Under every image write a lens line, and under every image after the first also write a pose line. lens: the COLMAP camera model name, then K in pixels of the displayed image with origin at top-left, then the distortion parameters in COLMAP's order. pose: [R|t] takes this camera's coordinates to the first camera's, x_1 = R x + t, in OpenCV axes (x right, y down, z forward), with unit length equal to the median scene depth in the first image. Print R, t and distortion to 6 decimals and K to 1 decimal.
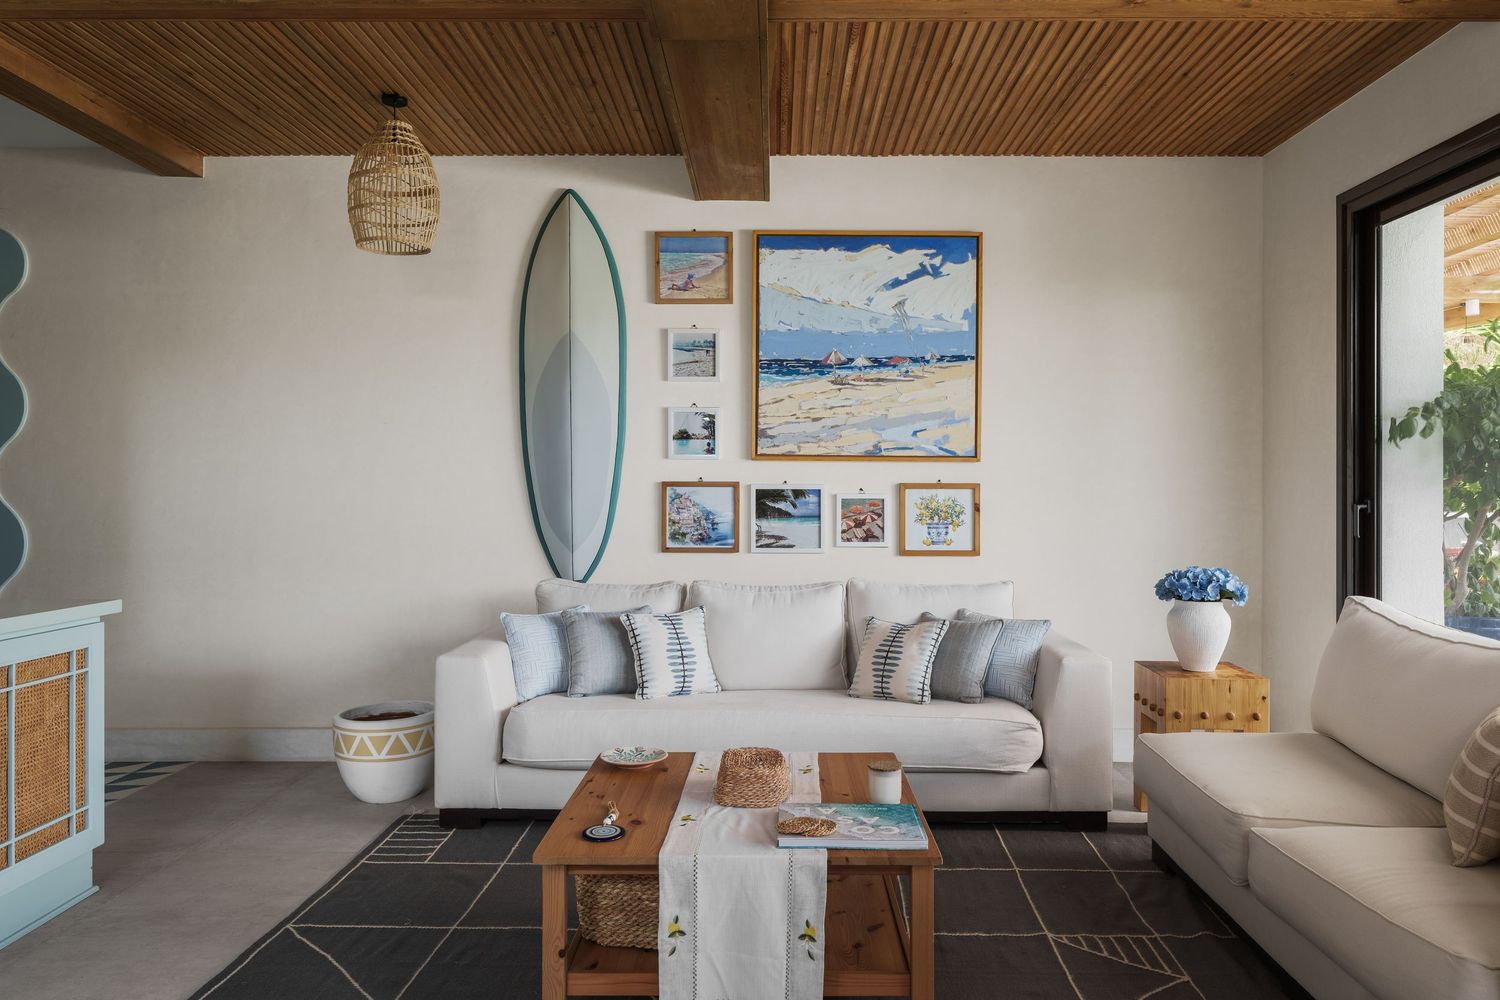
lens RADIAL K [[1060.2, 0, 830.3], [0, 1060.2, 492.0], [0, 0, 1]] dist [0.000347, -0.000857]
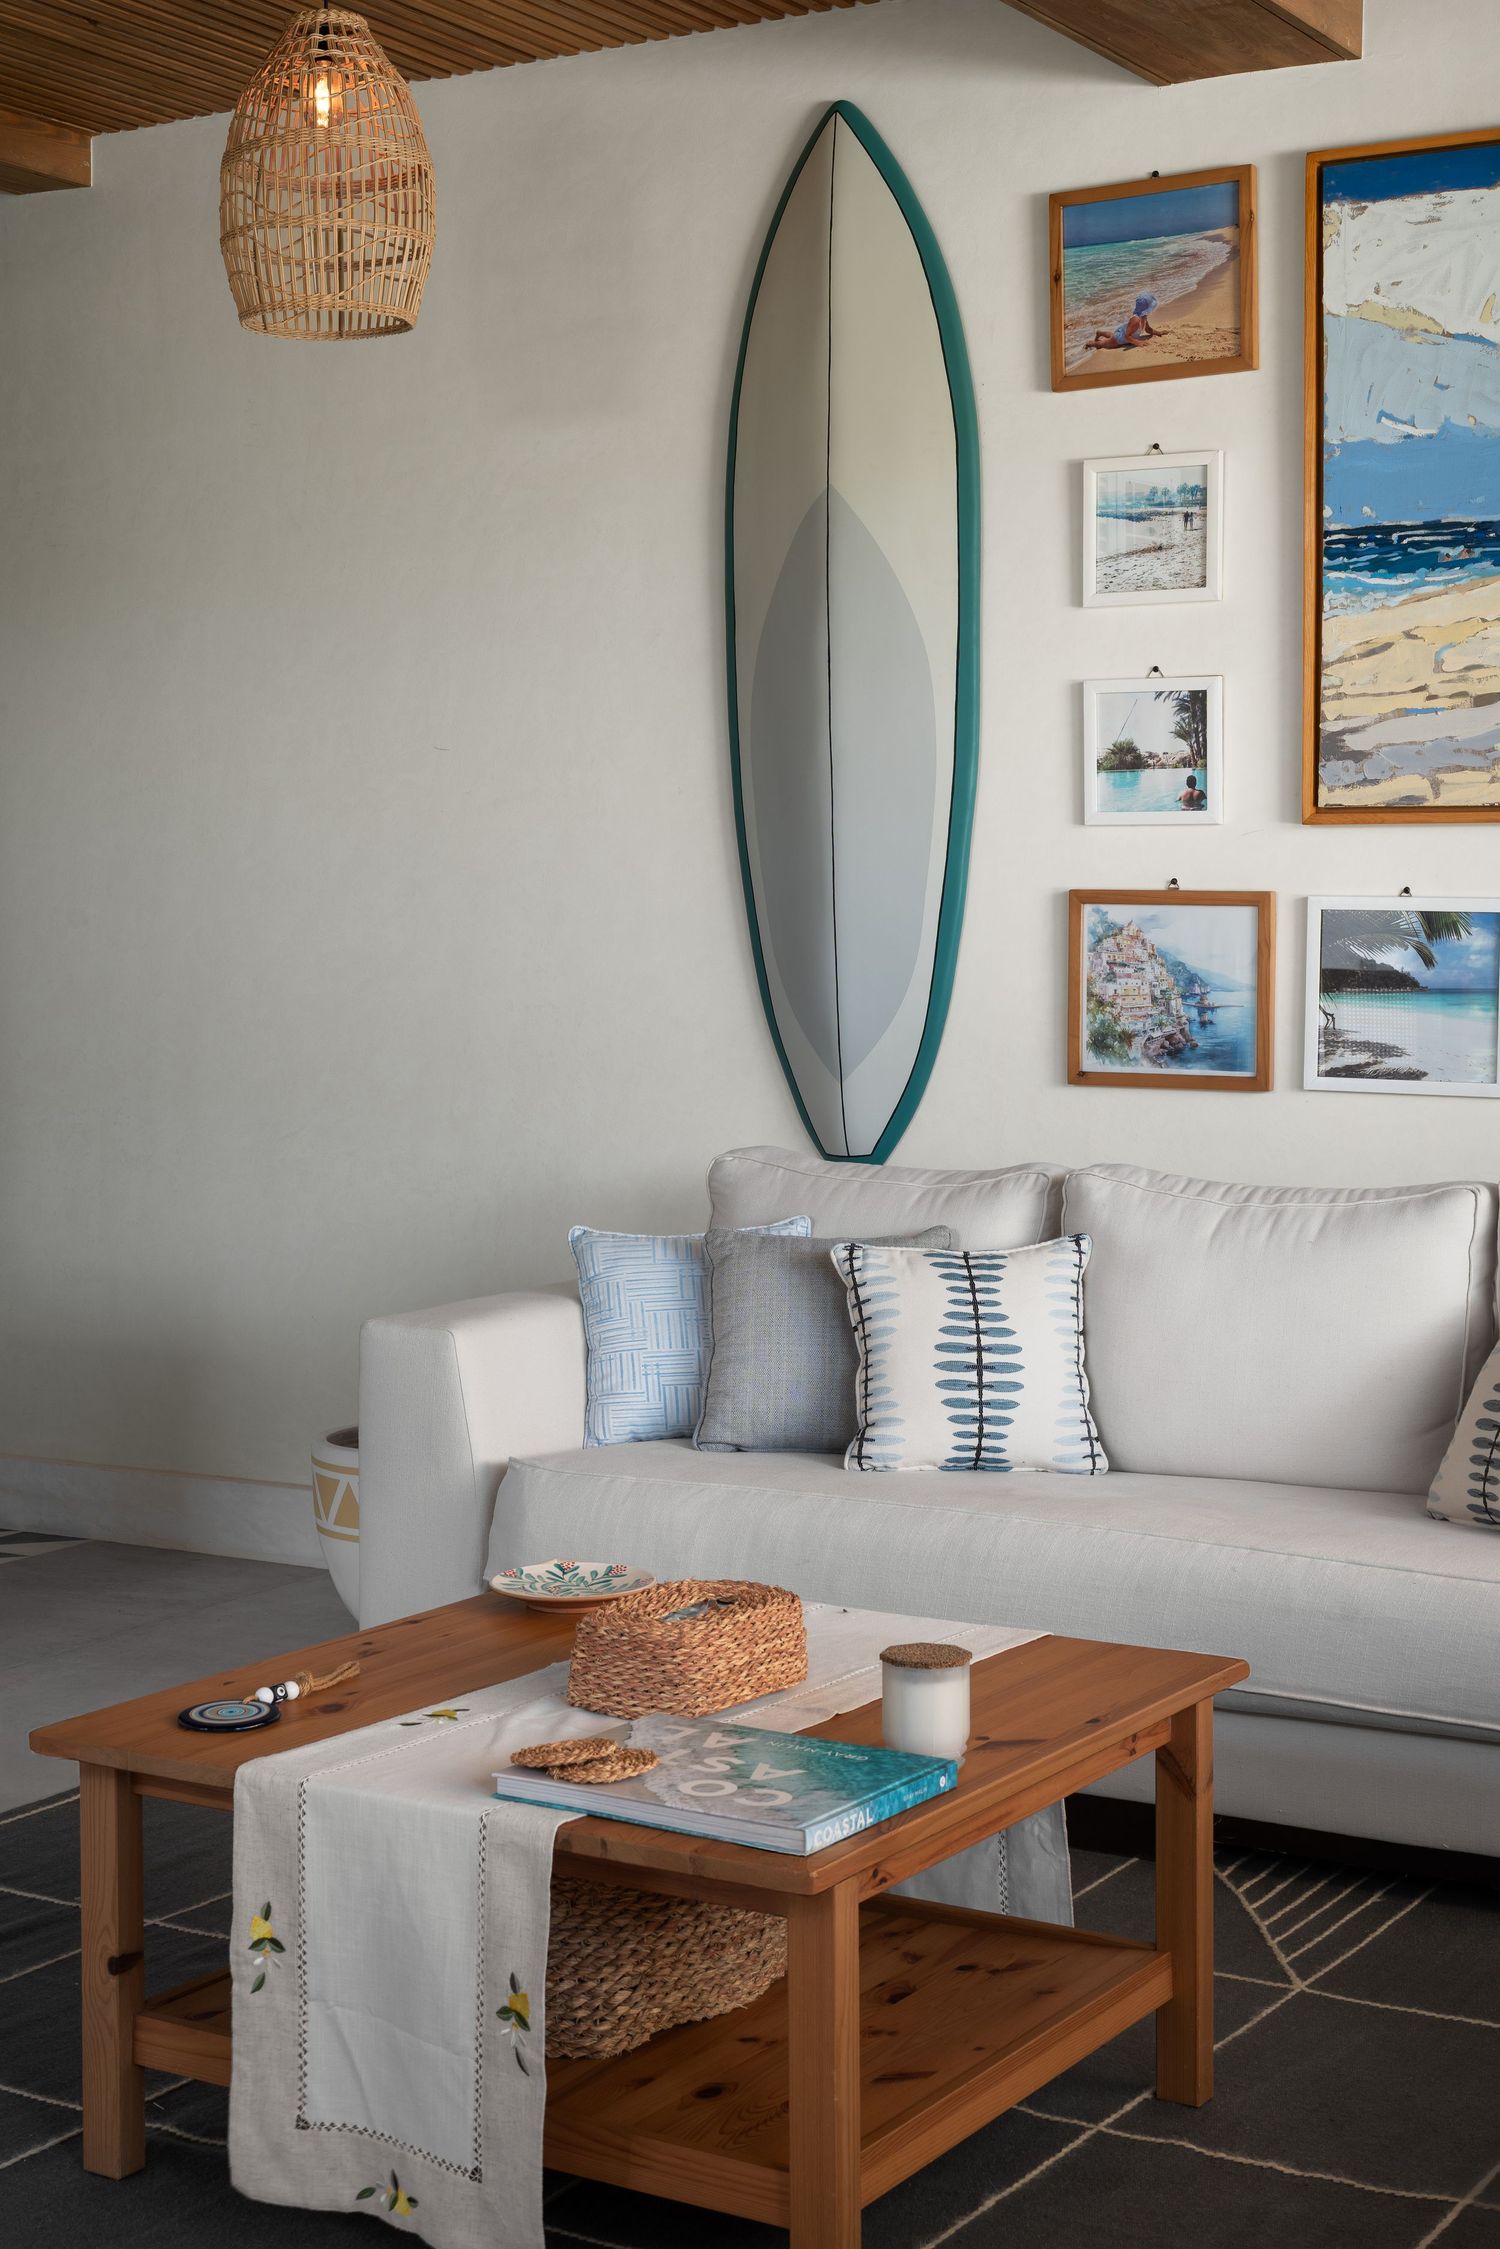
lens RADIAL K [[3265.8, 0, 748.1], [0, 3265.8, 1062.2], [0, 0, 1]] dist [-0.000935, -0.044999]
pose [[0.858835, 0.019153, -0.511894, 0.316851], [0.004830, 0.998954, 0.045480, -0.002109], [0.512229, -0.041532, 0.857844, -0.008712]]
